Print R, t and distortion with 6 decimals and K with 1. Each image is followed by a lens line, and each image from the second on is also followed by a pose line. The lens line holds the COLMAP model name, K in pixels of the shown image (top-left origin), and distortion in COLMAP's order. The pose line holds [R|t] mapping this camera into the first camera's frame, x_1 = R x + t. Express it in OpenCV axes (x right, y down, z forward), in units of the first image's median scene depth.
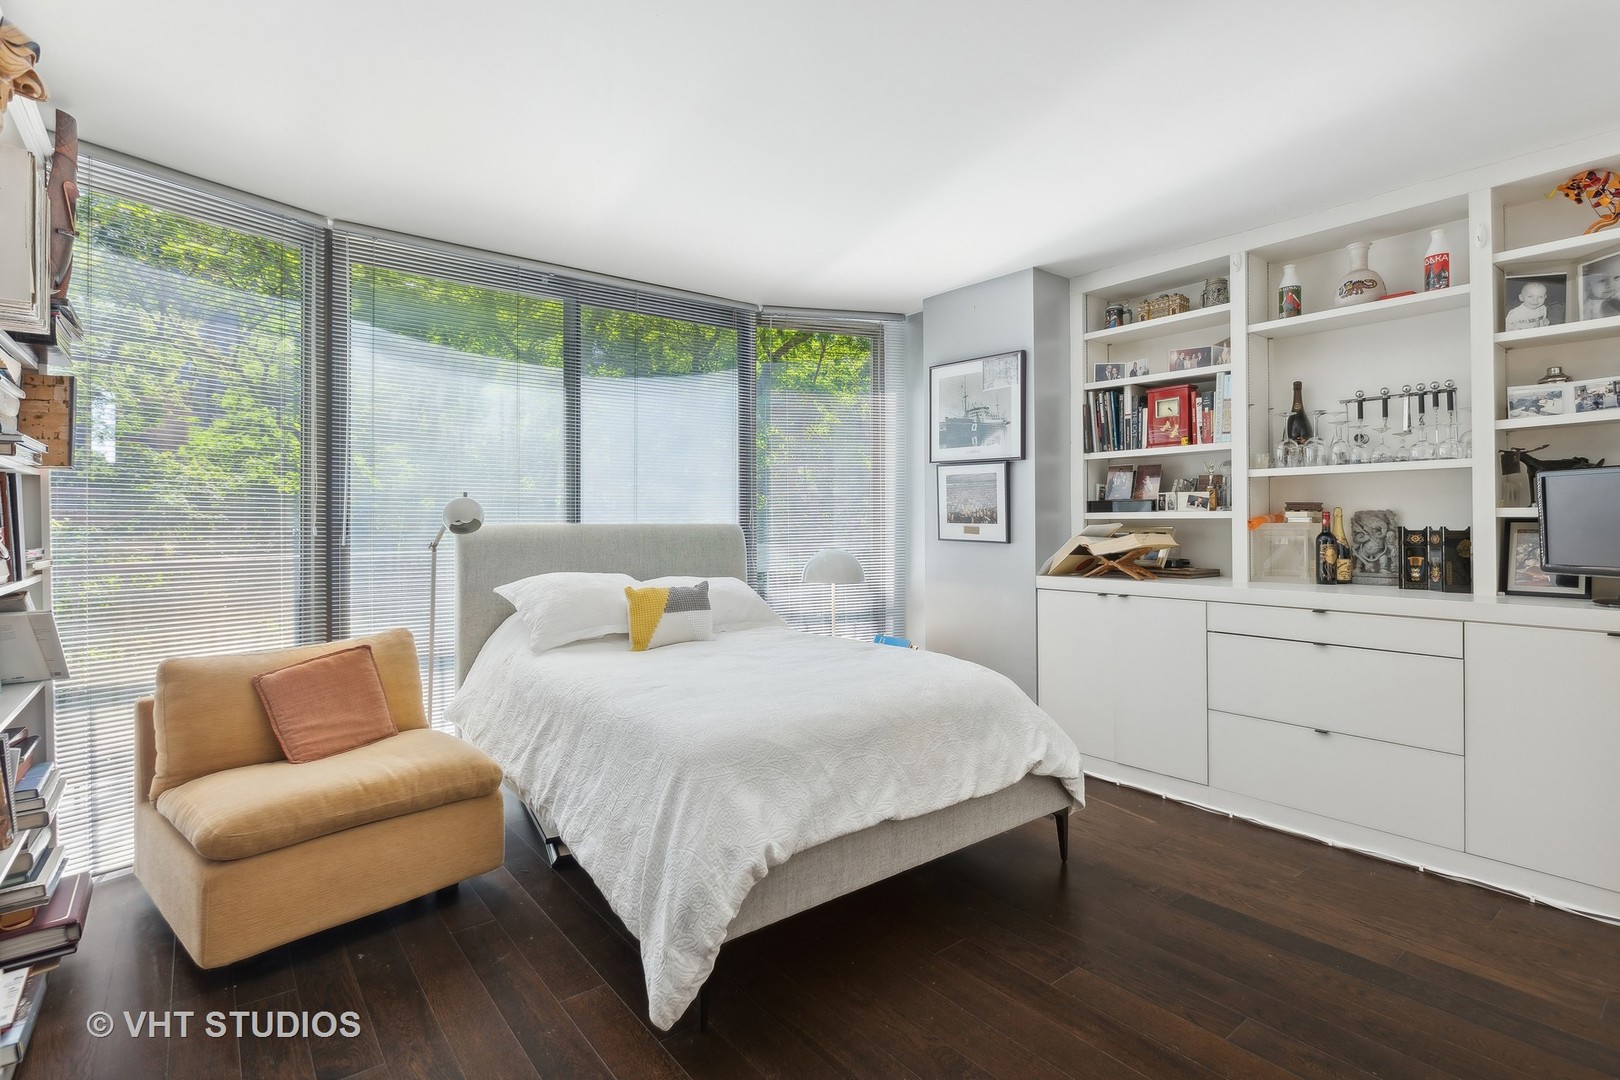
lens RADIAL K [[766.5, 0, 825.8], [0, 766.5, 516.3], [0, 0, 1]] dist [-0.013799, -0.001424]
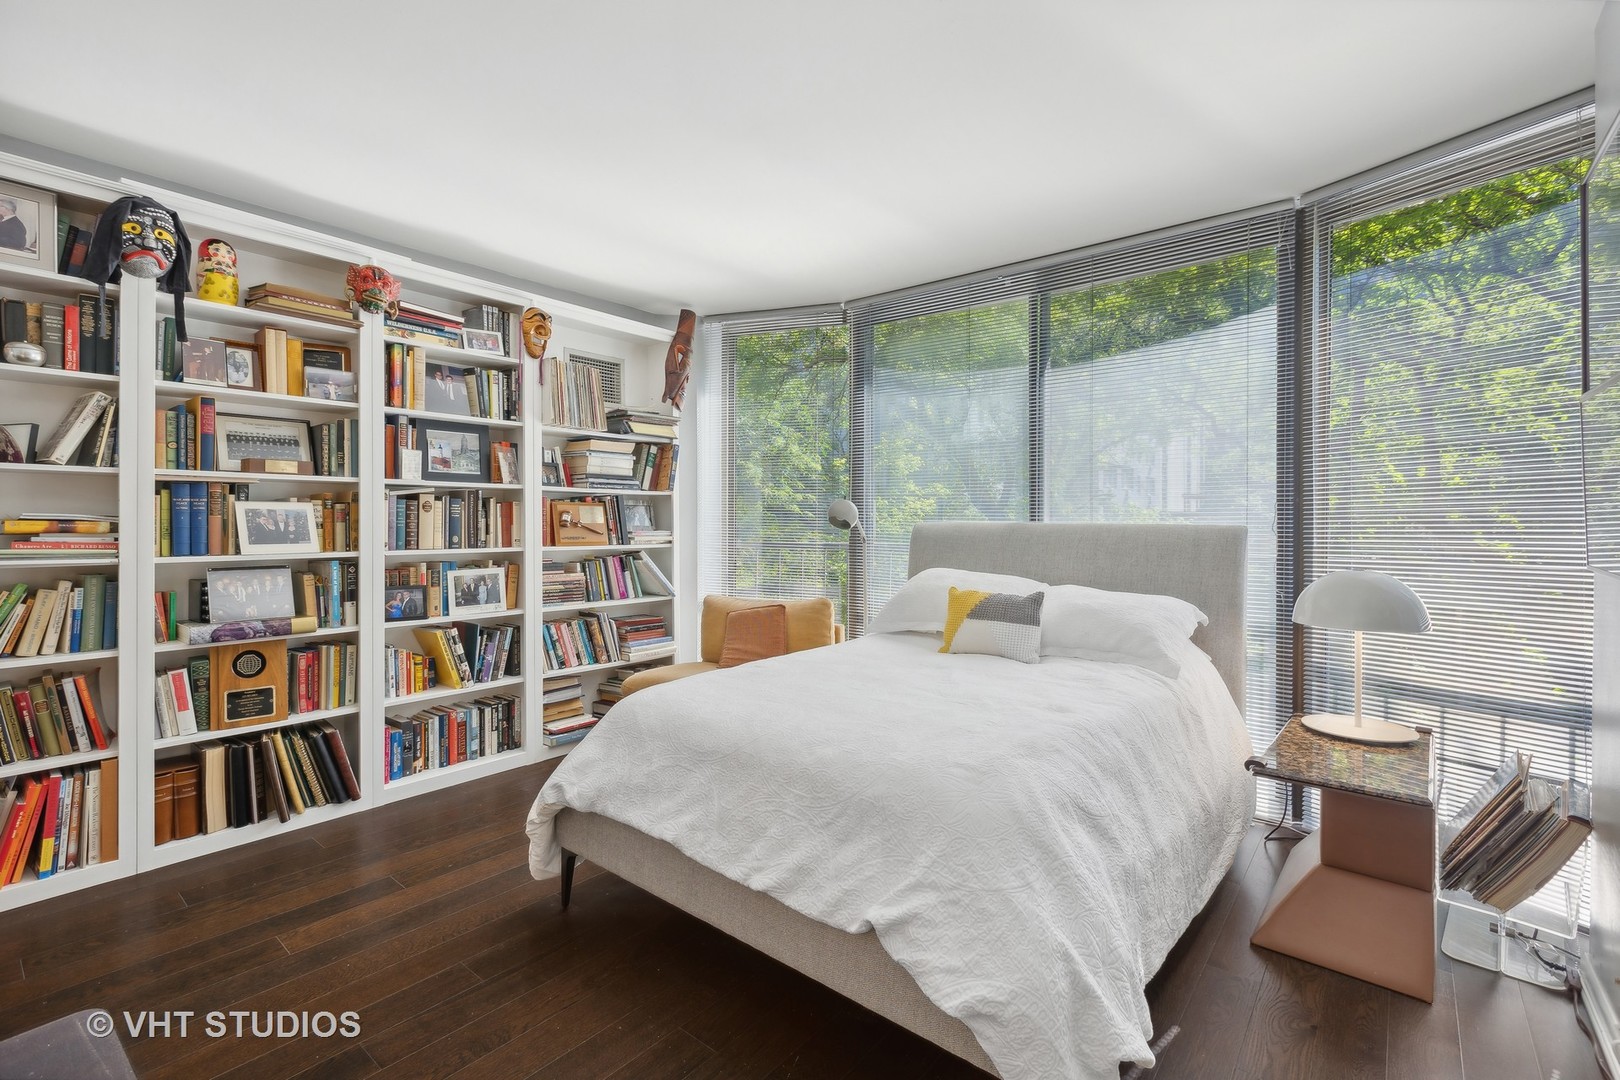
lens RADIAL K [[729.2, 0, 811.4], [0, 729.2, 523.6], [0, 0, 1]] dist [-0.002799, -0.000385]
pose [[0.203622, 0.014048, -0.978949, 0.617011], [0.002983, 0.999884, 0.014969, -0.004158], [0.979045, -0.005968, 0.203556, 0.621541]]
